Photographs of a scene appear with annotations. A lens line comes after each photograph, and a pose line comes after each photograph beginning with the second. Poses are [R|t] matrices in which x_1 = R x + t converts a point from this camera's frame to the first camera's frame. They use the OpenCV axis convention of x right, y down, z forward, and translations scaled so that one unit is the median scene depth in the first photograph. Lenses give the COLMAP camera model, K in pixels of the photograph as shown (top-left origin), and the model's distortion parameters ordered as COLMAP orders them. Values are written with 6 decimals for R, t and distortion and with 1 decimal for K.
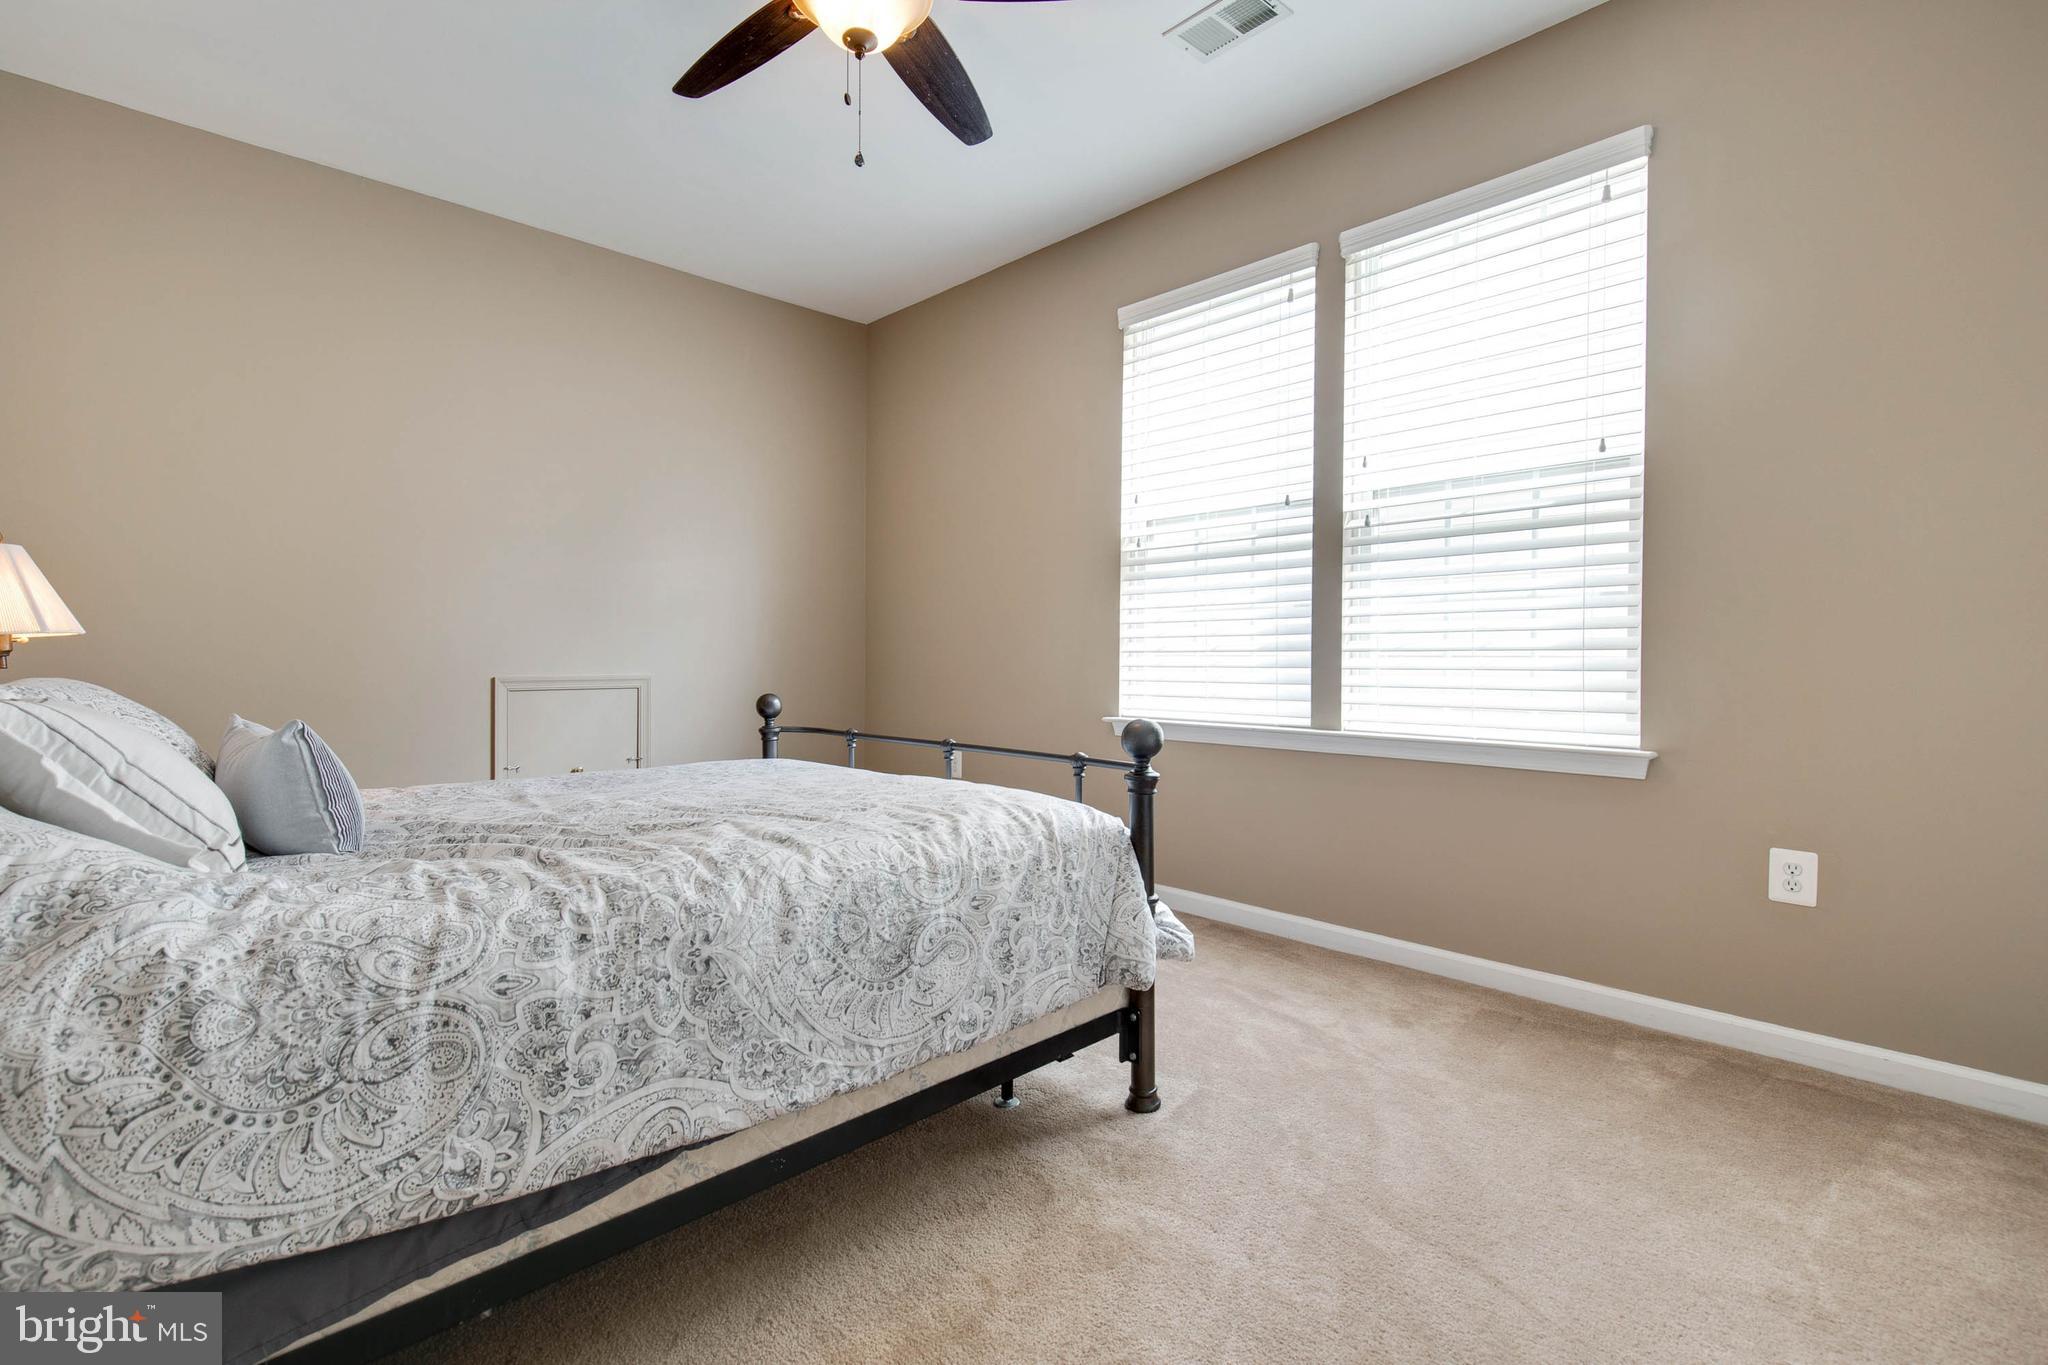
lens RADIAL K [[943.2, 0, 1018.2], [0, 943.2, 698.7], [0, 0, 1]] dist [0.002765, 0.000204]
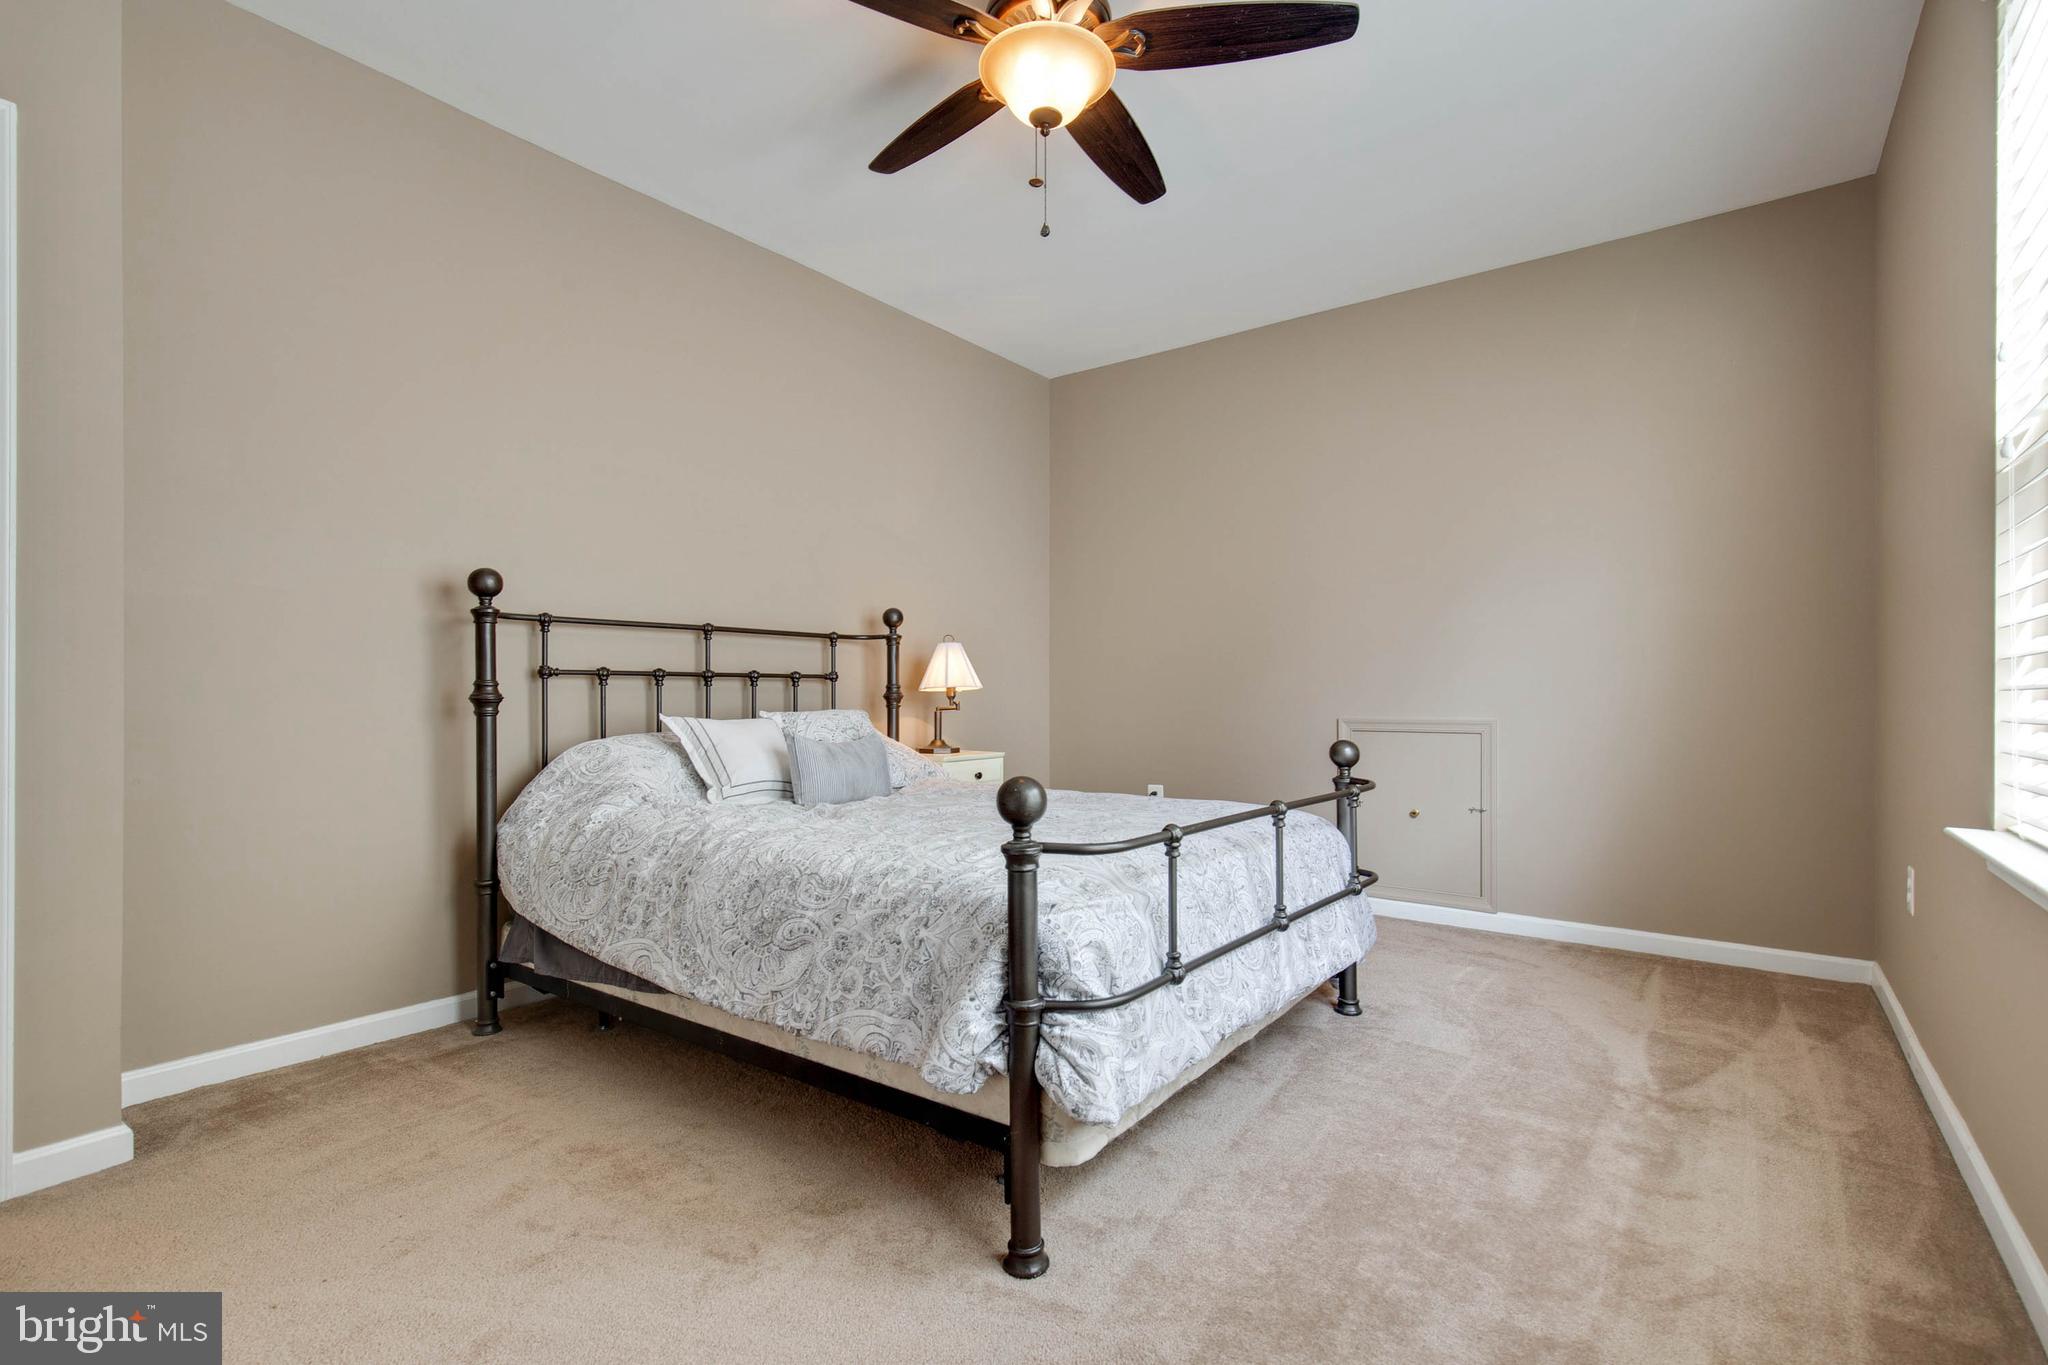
lens RADIAL K [[958.7, 0, 1019.1], [0, 958.7, 713.5], [0, 0, 1]] dist [0.000777, -0.000008]
pose [[0.163651, 0.016169, -0.986386, 1.354496], [-0.045033, 0.998946, 0.008903, -0.058099], [0.985490, 0.042963, 0.164207, 1.240738]]
